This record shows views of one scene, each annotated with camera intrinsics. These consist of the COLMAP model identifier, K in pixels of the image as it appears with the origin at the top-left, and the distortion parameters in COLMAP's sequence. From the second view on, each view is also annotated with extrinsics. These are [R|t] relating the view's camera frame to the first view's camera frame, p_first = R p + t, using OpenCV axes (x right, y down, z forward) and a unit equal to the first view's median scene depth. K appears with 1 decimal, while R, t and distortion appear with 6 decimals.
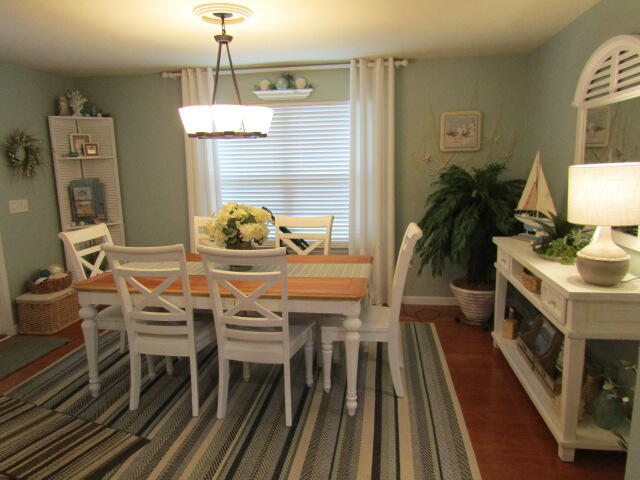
lens RADIAL K [[455.0, 0, 315.4], [0, 455.0, 239.8], [0, 0, 1]] dist [-0.009106, 0.004679]
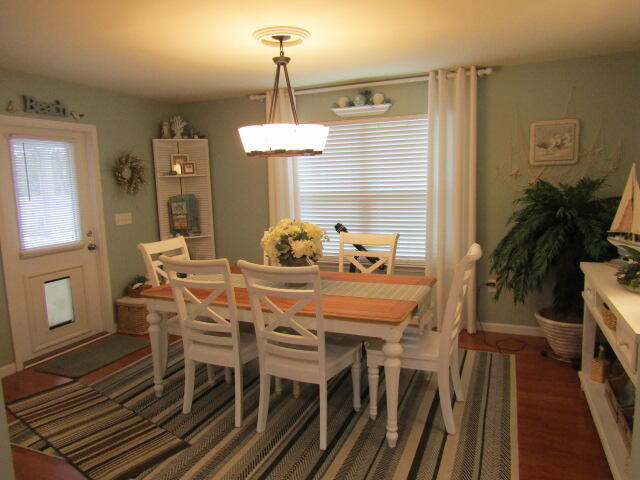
lens RADIAL K [[455.0, 0, 318.7], [0, 455.0, 239.2], [0, 0, 1]] dist [-0.009106, 0.004679]
pose [[0.968139, 0.024976, -0.249163, 0.126568], [-0.033515, 0.998985, -0.030089, -0.007387], [0.248159, 0.037481, 0.967994, 0.031948]]
